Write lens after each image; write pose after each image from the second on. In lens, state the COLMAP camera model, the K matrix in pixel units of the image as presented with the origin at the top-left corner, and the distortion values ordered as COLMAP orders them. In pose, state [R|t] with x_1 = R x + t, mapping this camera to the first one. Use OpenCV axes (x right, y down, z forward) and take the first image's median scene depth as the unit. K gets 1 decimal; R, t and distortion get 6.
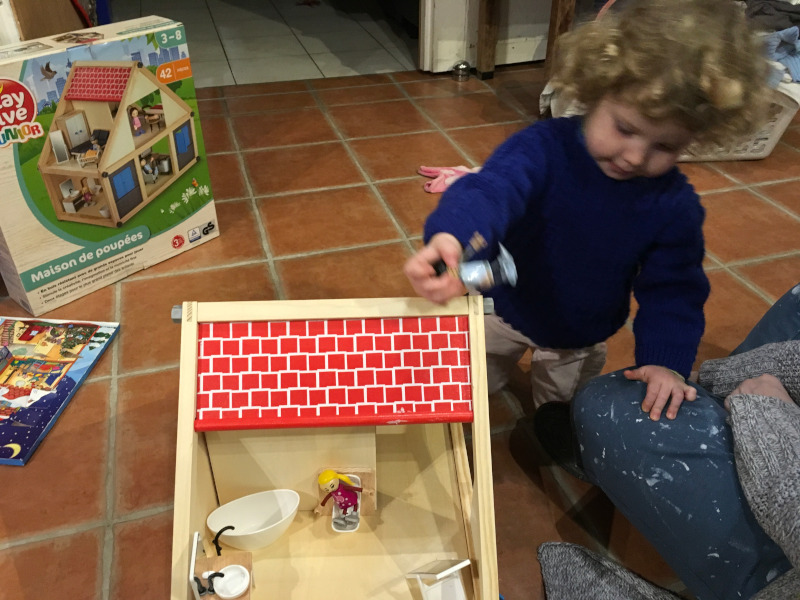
lens RADIAL K [[692.7, 0, 404.3], [0, 692.7, 306.9], [0, 0, 1]] dist [0.071111, -0.113454]
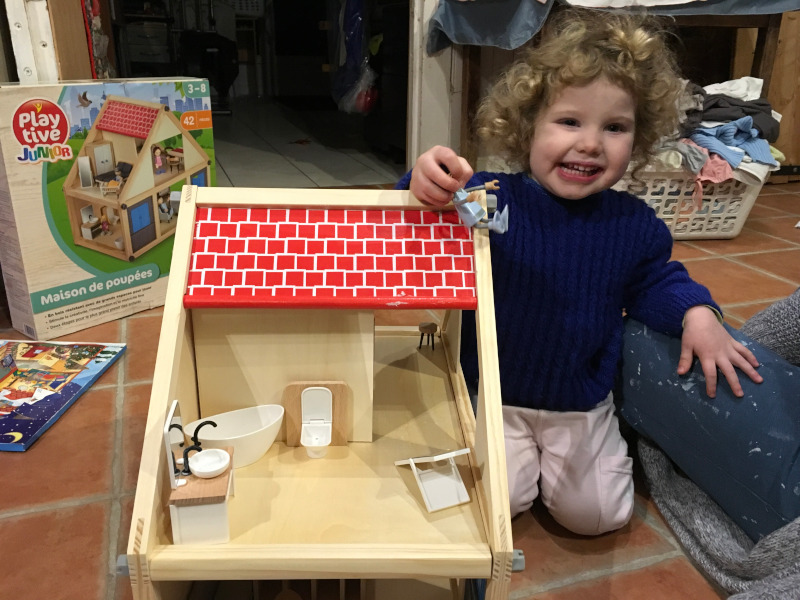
lens RADIAL K [[692.7, 0, 406.7], [0, 692.7, 297.3], [0, 0, 1]] dist [0.071111, -0.113454]
pose [[0.999070, -0.002010, 0.043064, -0.052540], [0.012630, 0.968730, -0.247797, 0.208530], [-0.041219, 0.248111, 0.967854, 0.007644]]
